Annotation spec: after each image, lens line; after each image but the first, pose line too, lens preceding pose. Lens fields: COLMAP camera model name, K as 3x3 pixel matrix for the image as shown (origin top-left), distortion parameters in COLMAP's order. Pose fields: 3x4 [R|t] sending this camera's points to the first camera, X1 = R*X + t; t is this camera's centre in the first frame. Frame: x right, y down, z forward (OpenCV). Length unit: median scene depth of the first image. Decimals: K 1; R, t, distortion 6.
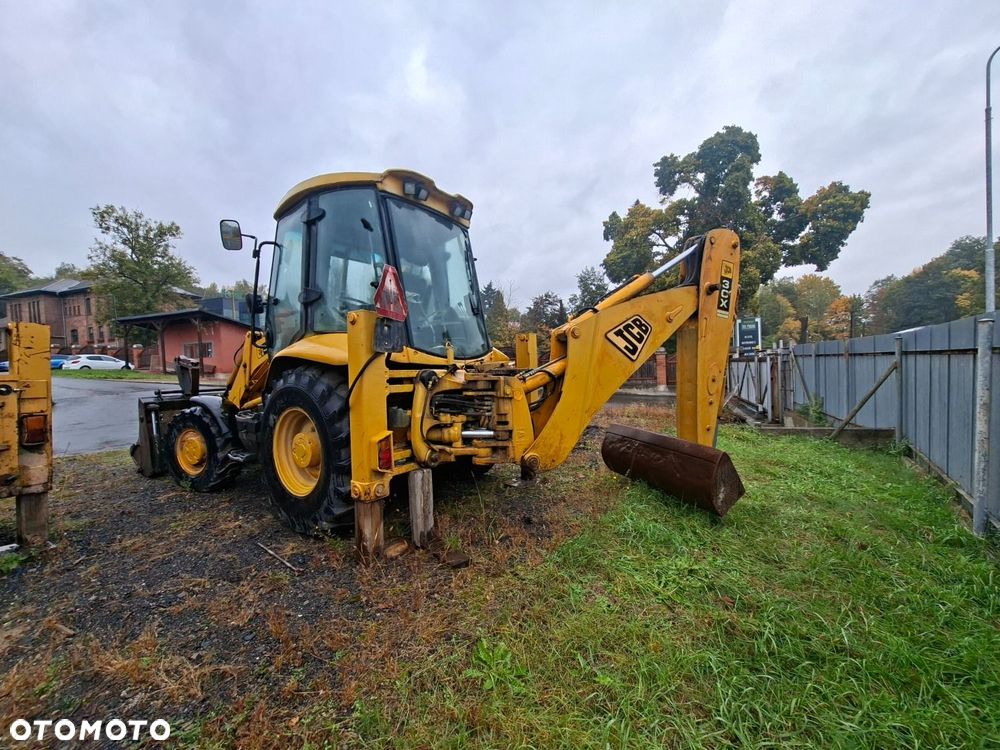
lens RADIAL K [[399.4, 0, 505.5], [0, 399.4, 378.7], [0, 0, 1]] dist [-0.001665, 0.000105]
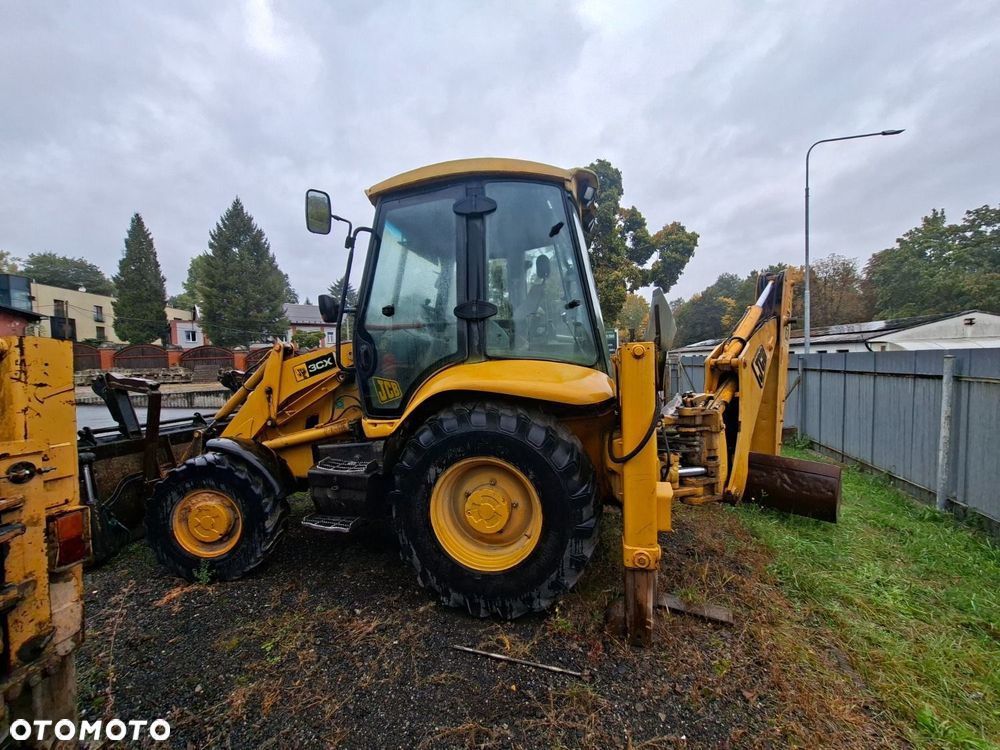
lens RADIAL K [[399.4, 0, 505.5], [0, 399.4, 378.7], [0, 0, 1]] dist [-0.001665, 0.000105]
pose [[0.932151, -0.004312, 0.362045, -0.668715], [0.004328, 0.999990, 0.000769, -0.068471], [-0.362045, 0.000850, 0.932160, 0.234393]]
